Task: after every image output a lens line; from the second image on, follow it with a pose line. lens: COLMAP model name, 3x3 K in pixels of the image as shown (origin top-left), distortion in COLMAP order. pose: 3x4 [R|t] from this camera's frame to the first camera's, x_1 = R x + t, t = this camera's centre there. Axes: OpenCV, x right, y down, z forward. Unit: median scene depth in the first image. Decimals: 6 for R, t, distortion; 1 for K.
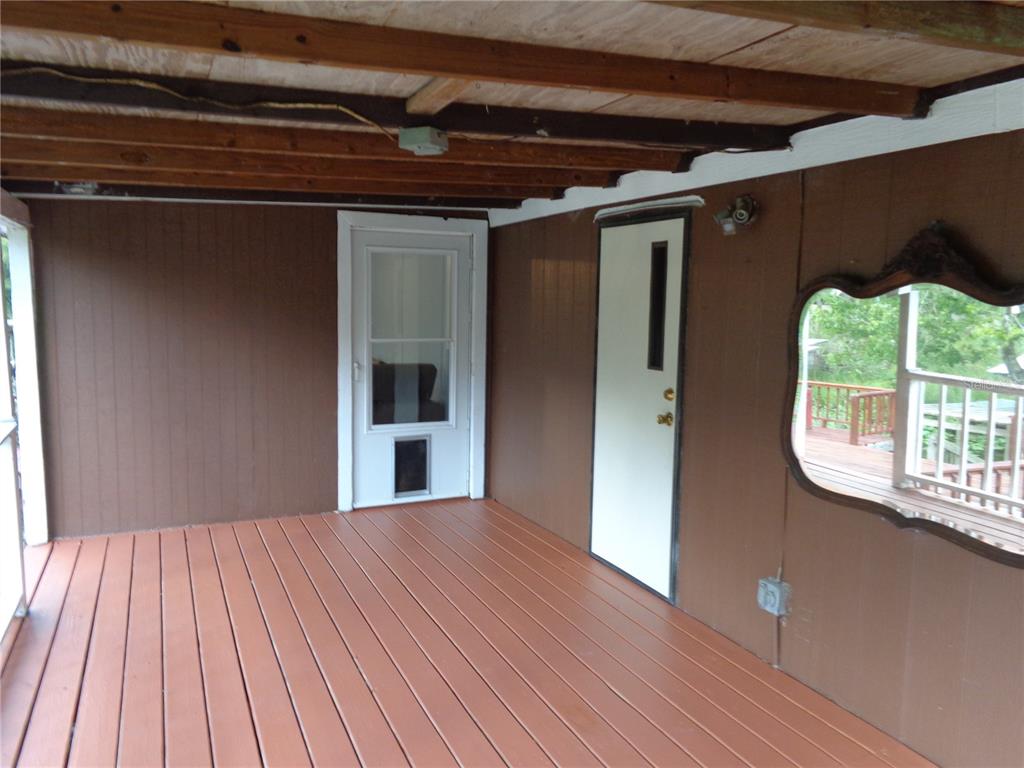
lens RADIAL K [[799.8, 0, 512.0], [0, 799.8, 384.0], [0, 0, 1]] dist [0.003672, -0.002260]
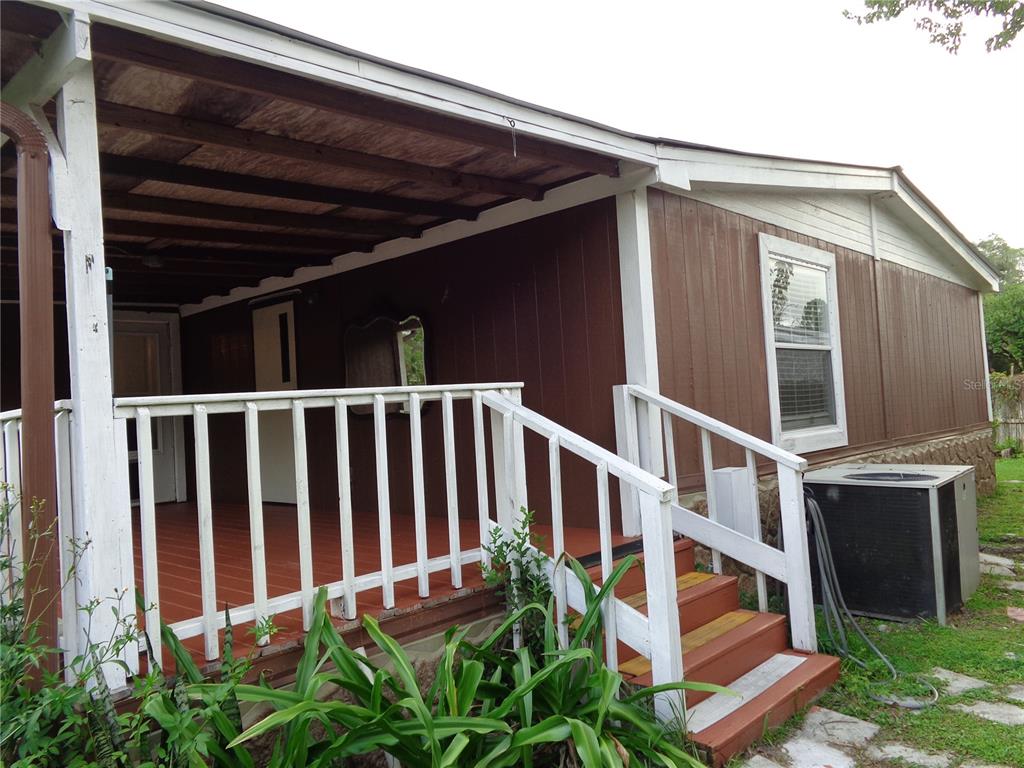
lens RADIAL K [[799.8, 0, 512.0], [0, 799.8, 384.0], [0, 0, 1]] dist [0.003672, -0.002260]
pose [[0.927437, -0.057615, 0.369513, -0.018661], [0.109983, 0.986387, -0.122244, 0.249384], [-0.357440, 0.154014, 0.921149, -0.816478]]
